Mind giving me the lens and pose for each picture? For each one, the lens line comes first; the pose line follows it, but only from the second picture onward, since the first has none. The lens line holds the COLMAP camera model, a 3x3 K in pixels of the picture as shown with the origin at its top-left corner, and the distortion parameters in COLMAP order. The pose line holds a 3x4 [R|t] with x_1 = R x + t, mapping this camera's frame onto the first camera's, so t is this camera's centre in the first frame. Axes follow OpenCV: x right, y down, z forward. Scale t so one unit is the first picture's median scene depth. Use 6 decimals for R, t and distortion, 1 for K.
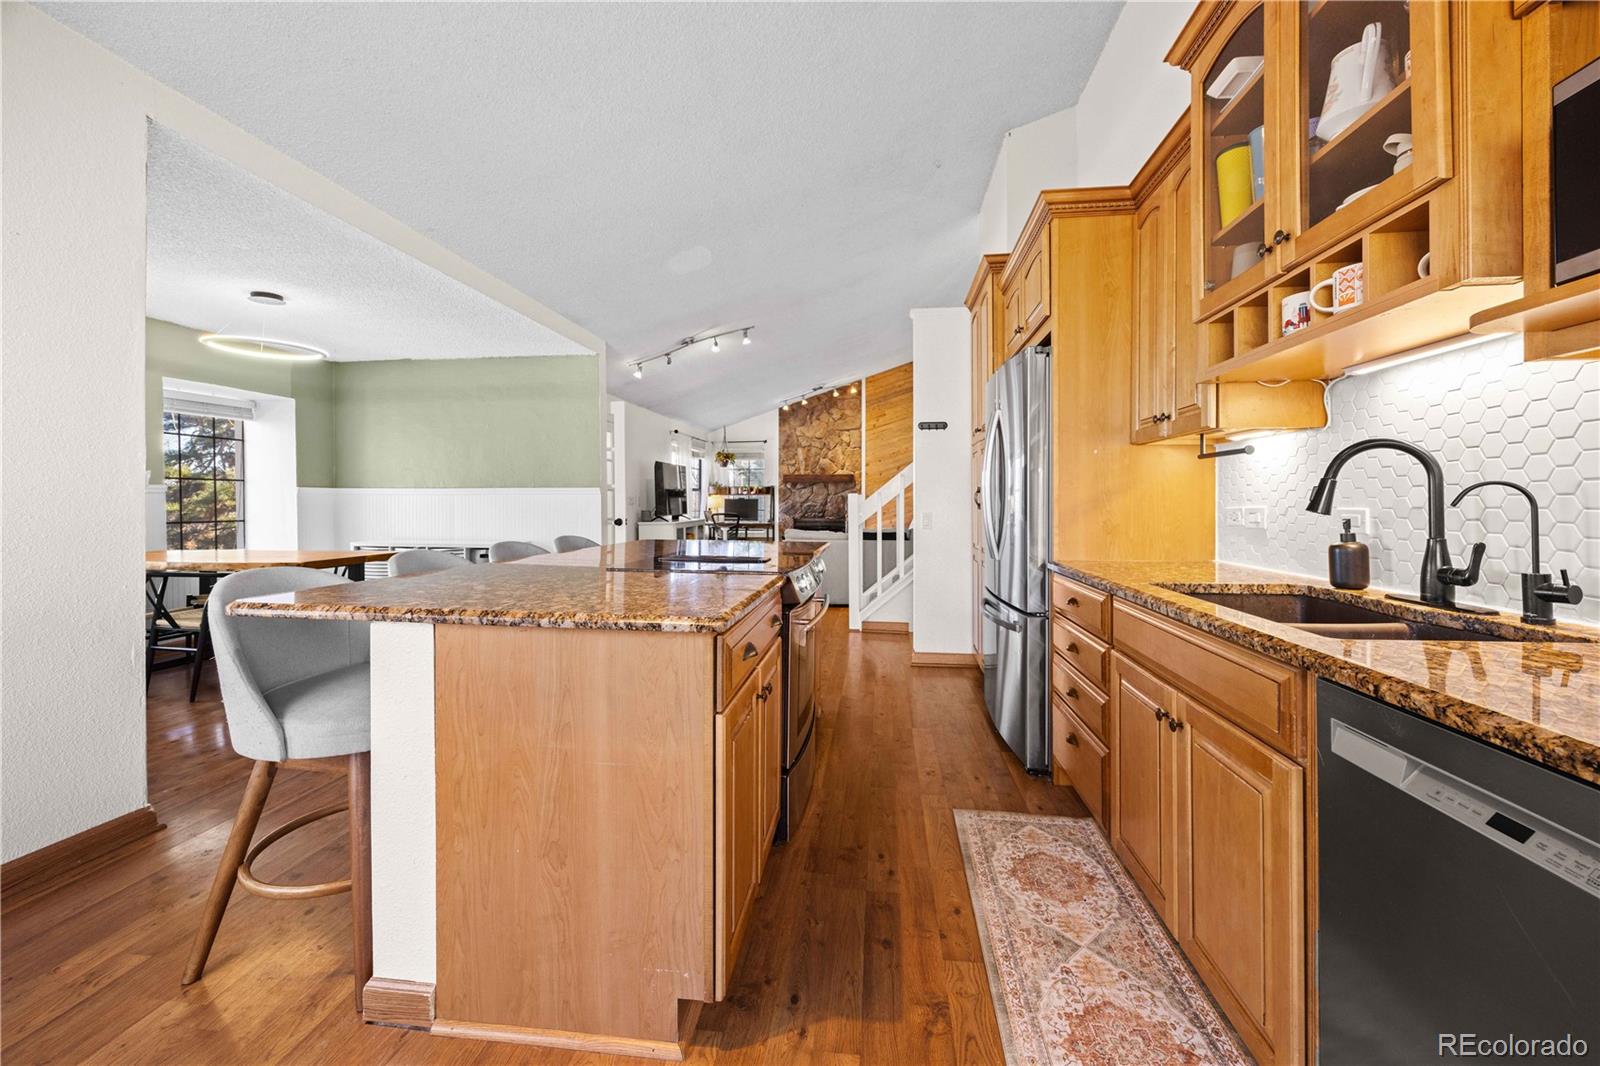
lens RADIAL K [[619.9, 0, 800.6], [0, 619.9, 503.9], [0, 0, 1]] dist [-0.001559, -0.000523]
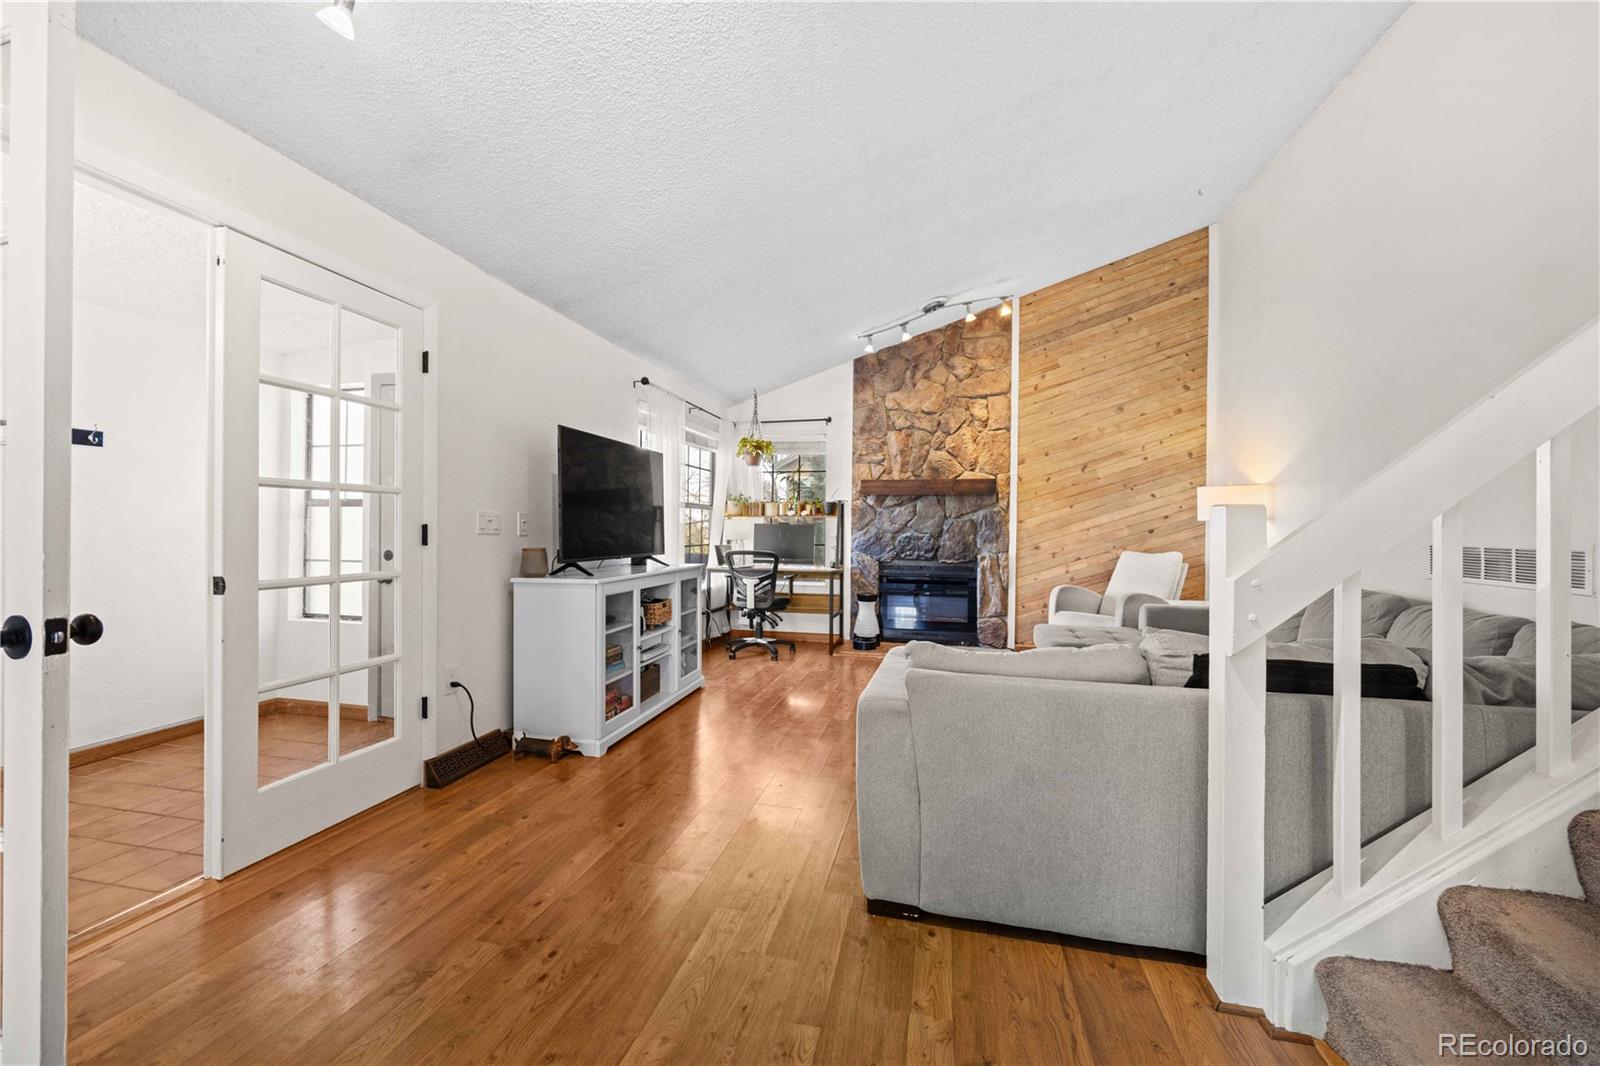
lens RADIAL K [[619.9, 0, 797.5], [0, 619.9, 529.5], [0, 0, 1]] dist [-0.001559, -0.000523]
pose [[0.995669, 0.009810, -0.092450, -0.032889], [-0.010405, 0.999928, -0.005958, -0.000043], [0.092385, 0.006895, 0.995700, 0.456481]]
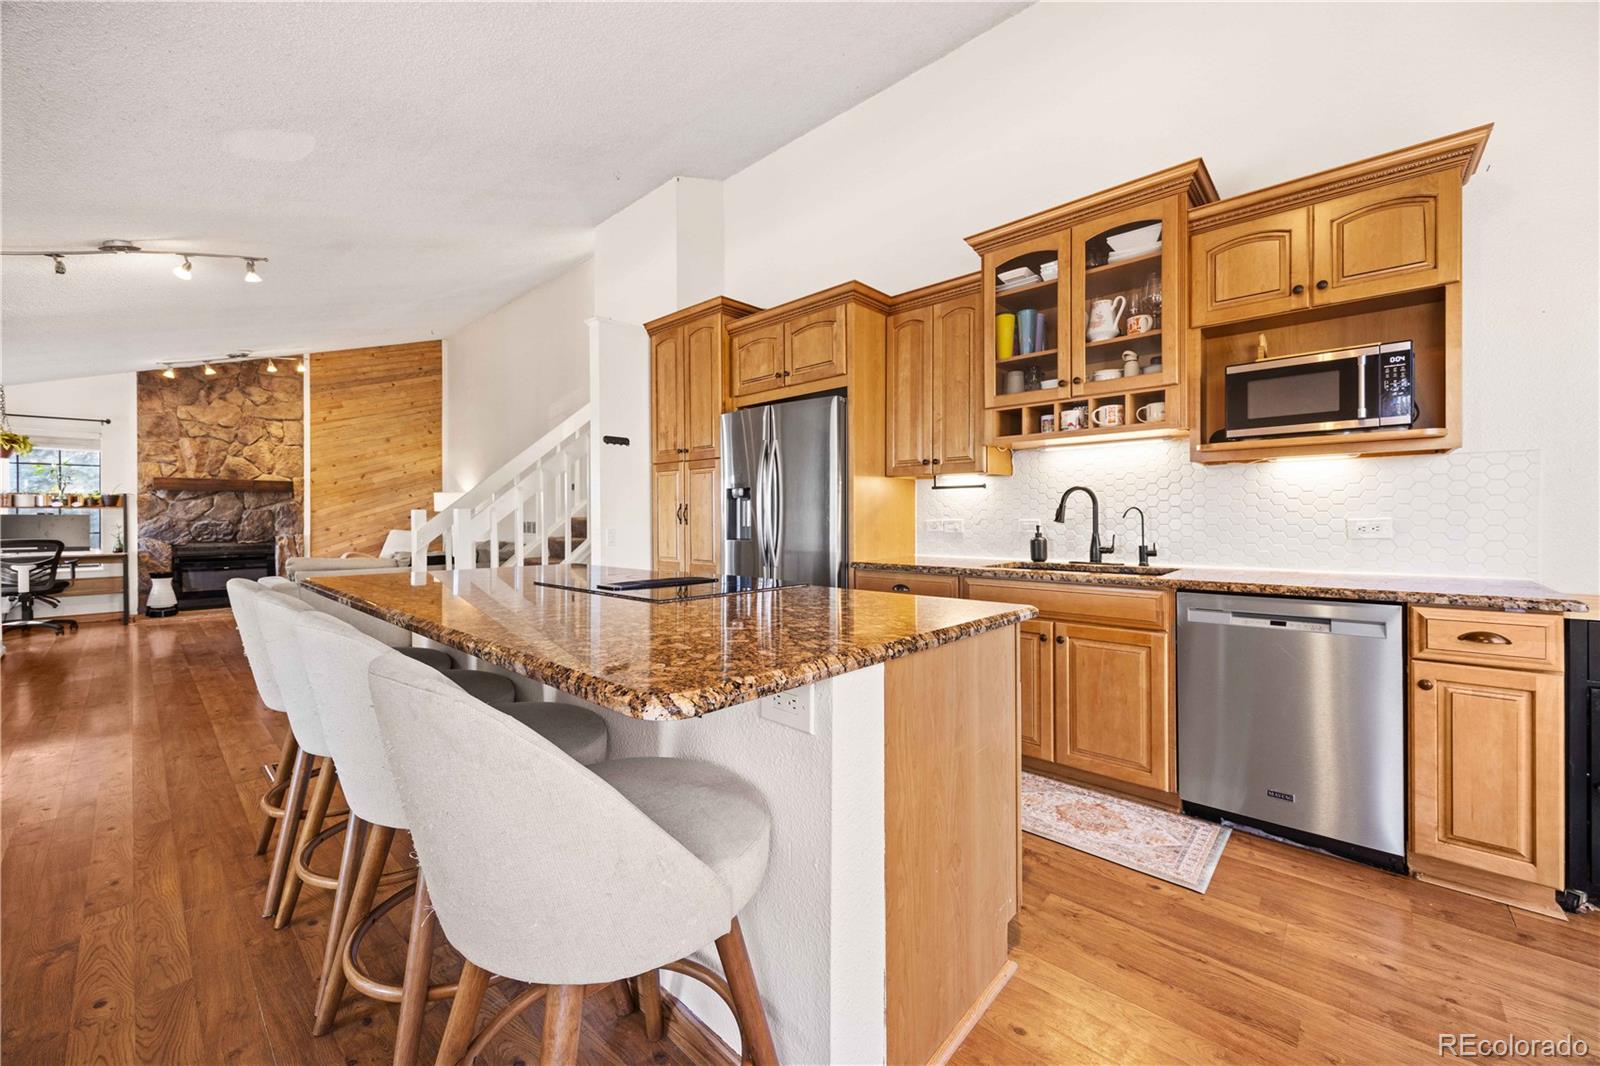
lens RADIAL K [[619.9, 0, 815.2], [0, 619.9, 520.7], [0, 0, 1]] dist [-0.001559, -0.000523]
pose [[0.570103, -0.006880, 0.821545, -0.162706], [0.006019, 0.999973, 0.004198, -0.000297], [-0.821551, 0.002552, 0.570129, 0.070628]]
